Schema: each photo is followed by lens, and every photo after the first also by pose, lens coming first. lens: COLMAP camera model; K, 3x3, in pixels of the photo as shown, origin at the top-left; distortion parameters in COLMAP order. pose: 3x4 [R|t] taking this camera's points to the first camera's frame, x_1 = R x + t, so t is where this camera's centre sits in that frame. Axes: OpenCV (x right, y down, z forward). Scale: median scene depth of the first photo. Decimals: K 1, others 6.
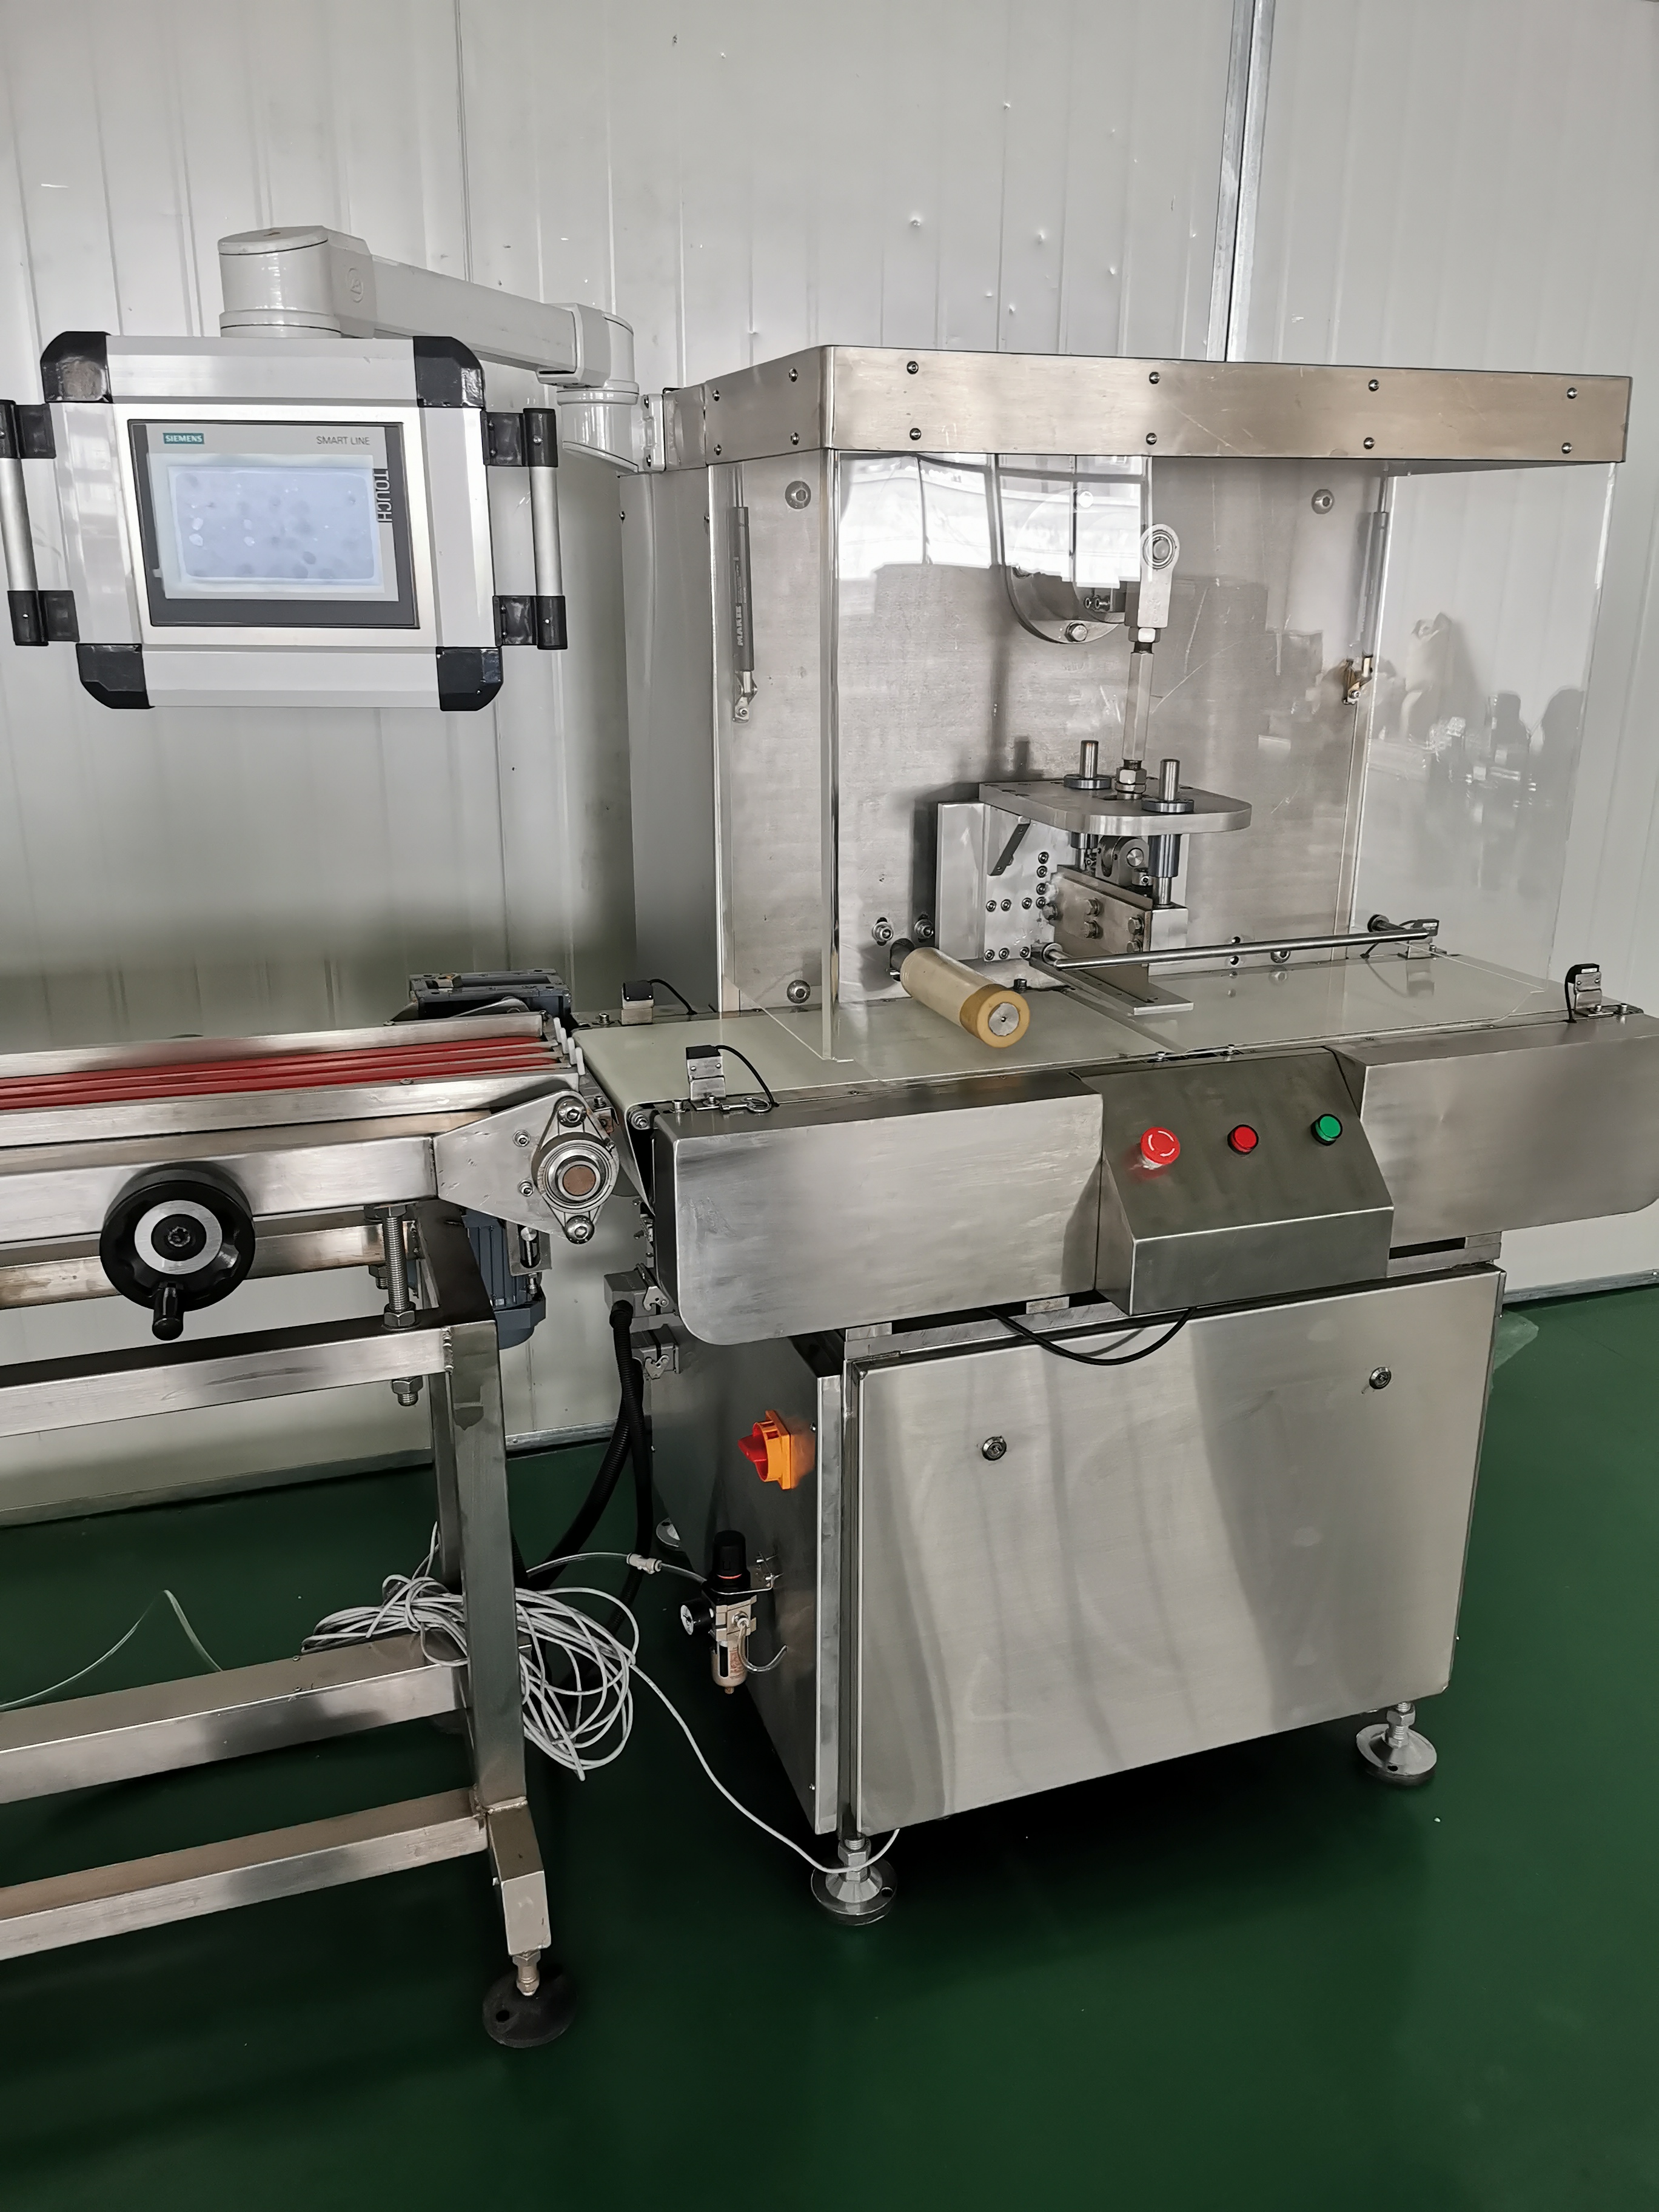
lens RADIAL K [[1724.4, 0, 829.5], [0, 1724.4, 1106.0], [0, 0, 1]] dist [0.031114, -0.003584]
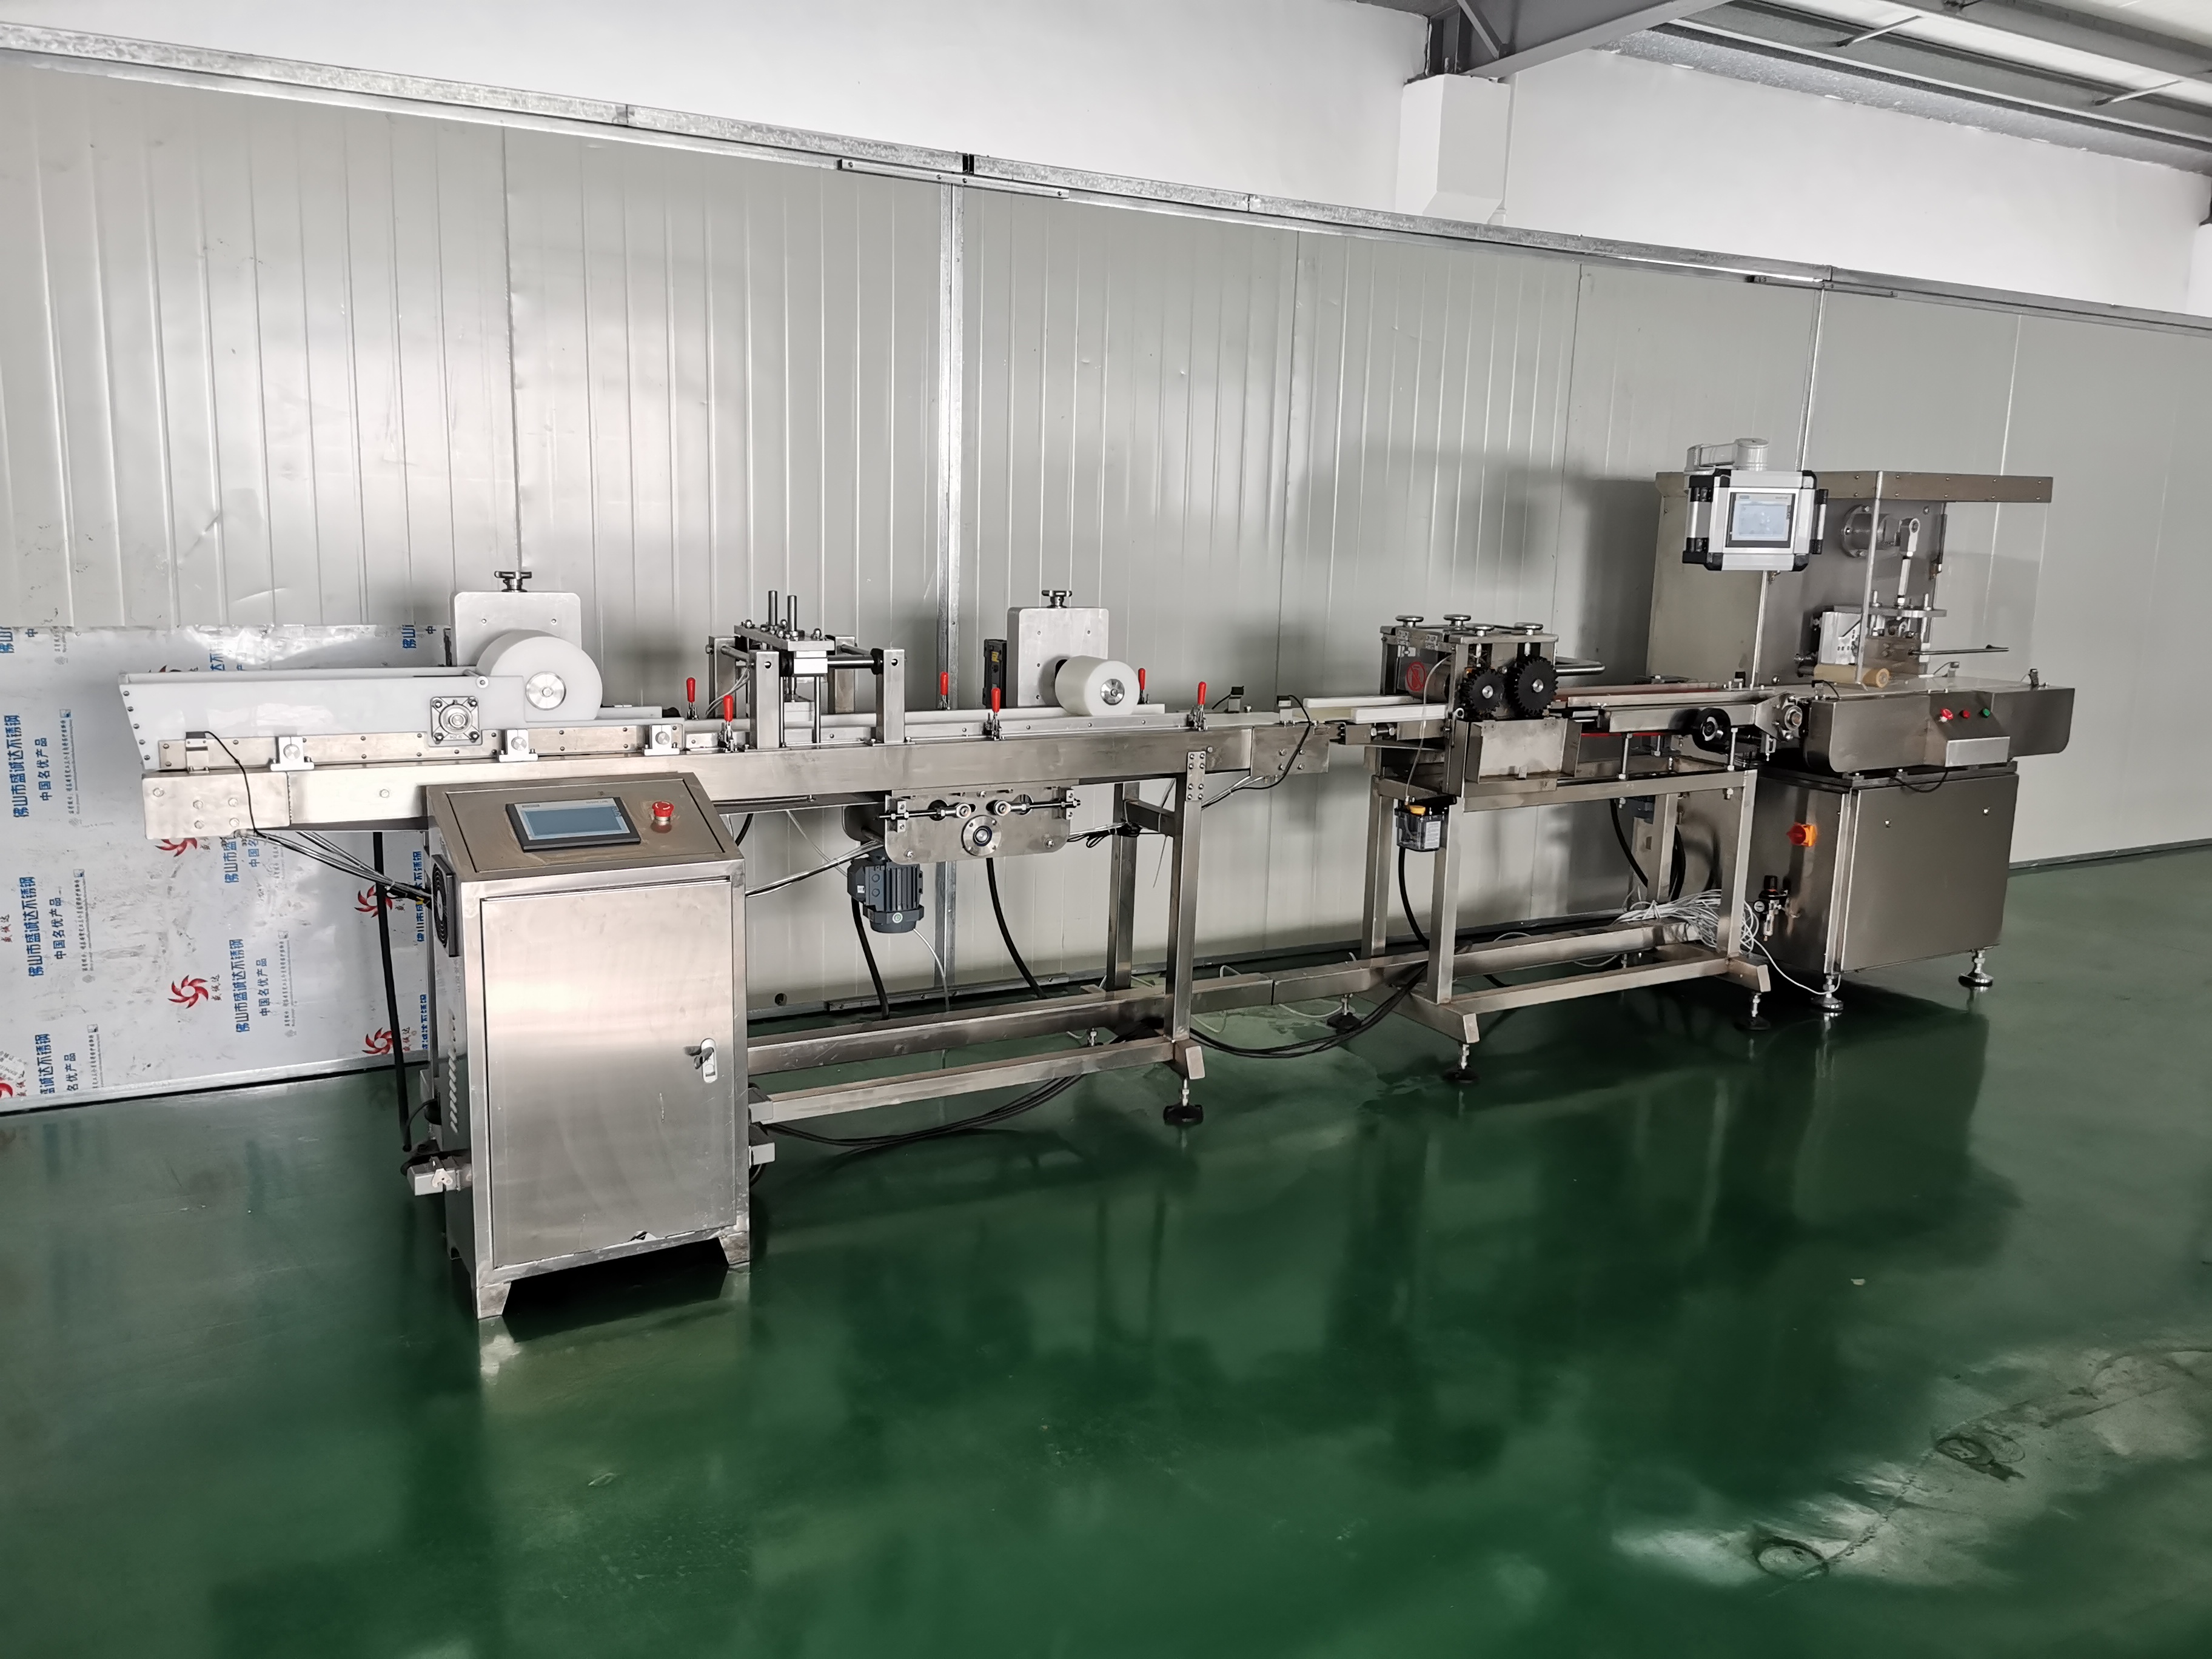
lens RADIAL K [[1724.4, 0, 1099.6], [0, 1724.4, 788.5], [0, 0, 1]] dist [0.031114, -0.003584]
pose [[0.982529, -0.014720, 0.185527, -2.273924], [0.040882, 0.989589, -0.137992, 0.633073], [-0.181564, 0.143166, 0.972902, -2.094989]]
